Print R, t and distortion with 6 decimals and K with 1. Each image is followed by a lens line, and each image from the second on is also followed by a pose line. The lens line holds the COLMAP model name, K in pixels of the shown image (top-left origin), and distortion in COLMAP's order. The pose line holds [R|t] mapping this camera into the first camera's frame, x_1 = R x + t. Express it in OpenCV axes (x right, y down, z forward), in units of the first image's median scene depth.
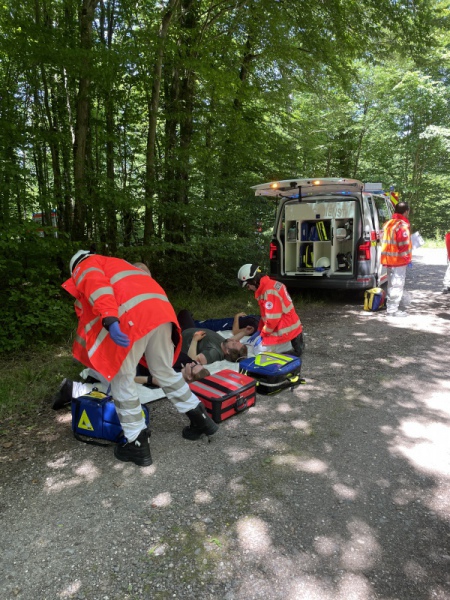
lens RADIAL K [[450.5, 0, 226.2], [0, 450.5, 299.8], [0, 0, 1]] dist [0.075601, -0.098167]
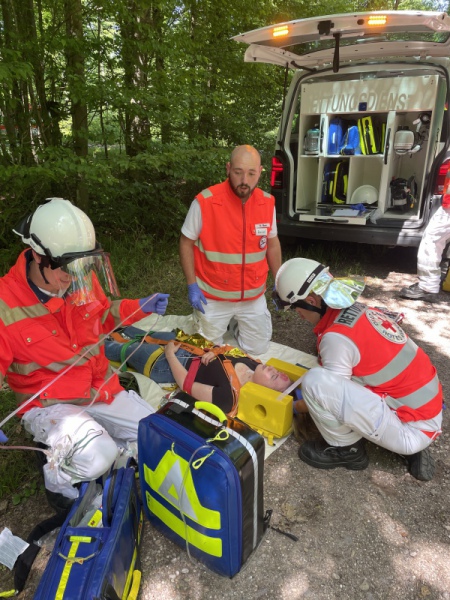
lens RADIAL K [[450.5, 0, 226.2], [0, 450.5, 299.8], [0, 0, 1]] dist [0.075601, -0.098167]
pose [[0.999915, 0.011835, -0.005528, 0.047243], [-0.010429, 0.978115, 0.207803, -0.070902], [0.007867, -0.207728, 0.978155, 0.420789]]
